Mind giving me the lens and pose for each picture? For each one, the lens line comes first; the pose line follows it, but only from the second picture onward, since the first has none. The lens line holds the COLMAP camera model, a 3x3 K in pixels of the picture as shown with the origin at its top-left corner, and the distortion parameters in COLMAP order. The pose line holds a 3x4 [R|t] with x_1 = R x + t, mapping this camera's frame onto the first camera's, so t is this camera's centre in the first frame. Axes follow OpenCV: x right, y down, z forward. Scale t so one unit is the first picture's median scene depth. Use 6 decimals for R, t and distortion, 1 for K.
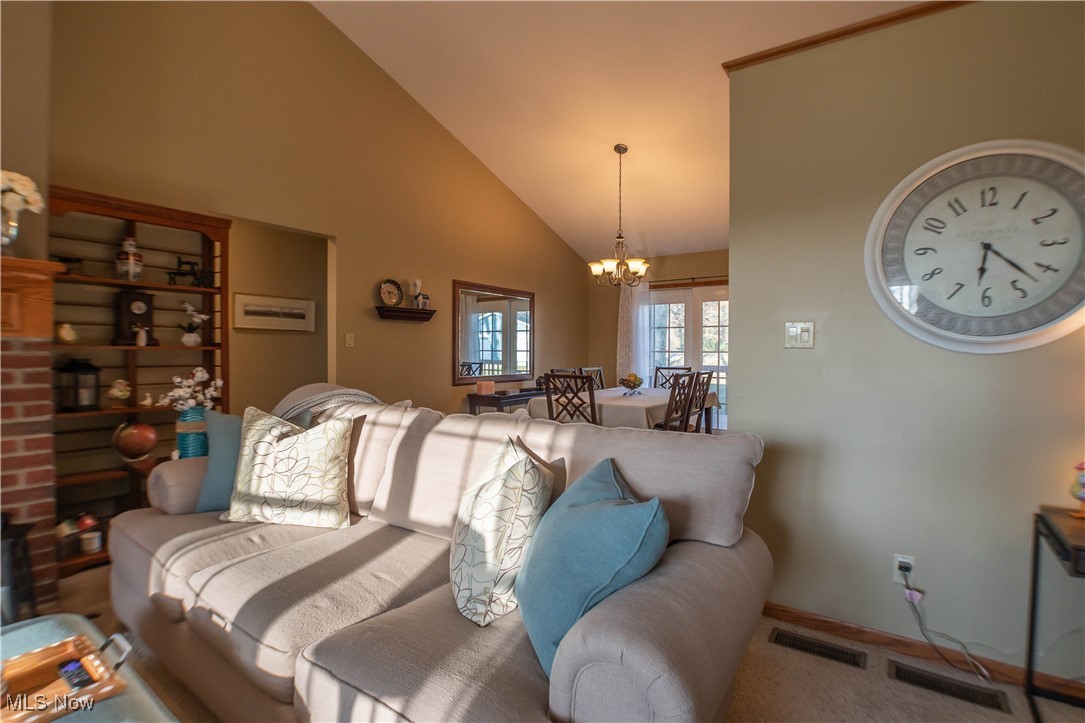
lens RADIAL K [[494.7, 0, 540.3], [0, 494.7, 359.5], [0, 0, 1]] dist [-0.039471, 0.000318]
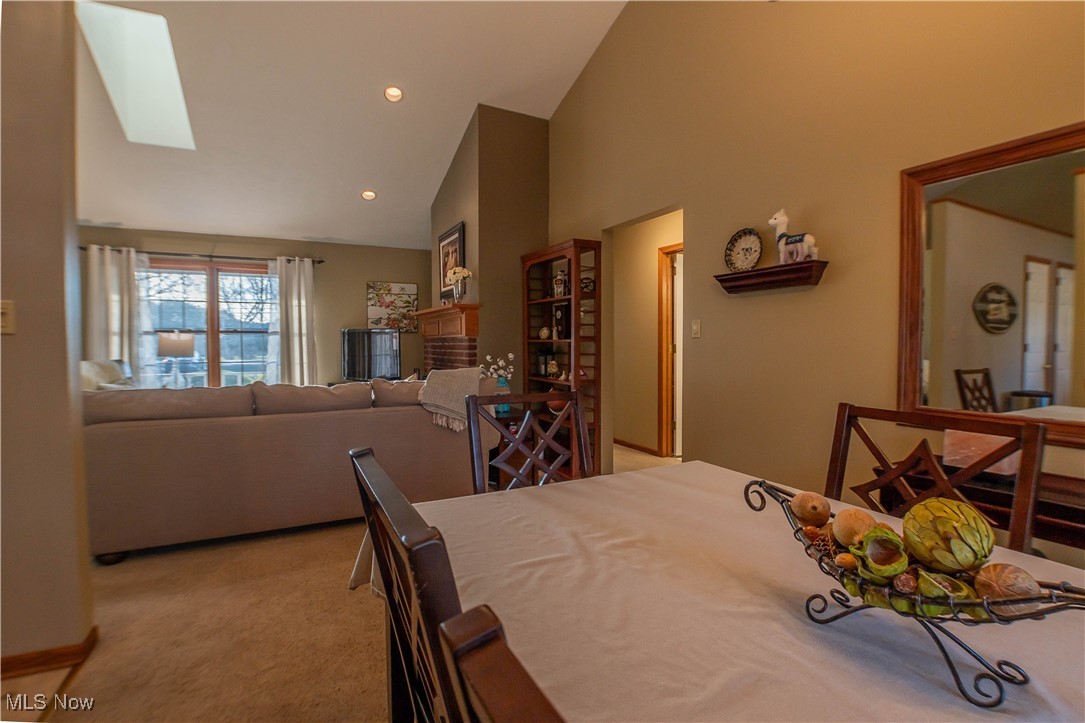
lens RADIAL K [[494.7, 0, 540.3], [0, 494.7, 359.5], [0, 0, 1]] dist [-0.039471, 0.000318]
pose [[-0.468806, 0.028819, -0.882831, 0.364136], [-0.017228, 0.998979, 0.041759, -0.018931], [0.883133, 0.034786, -0.467831, 1.072035]]
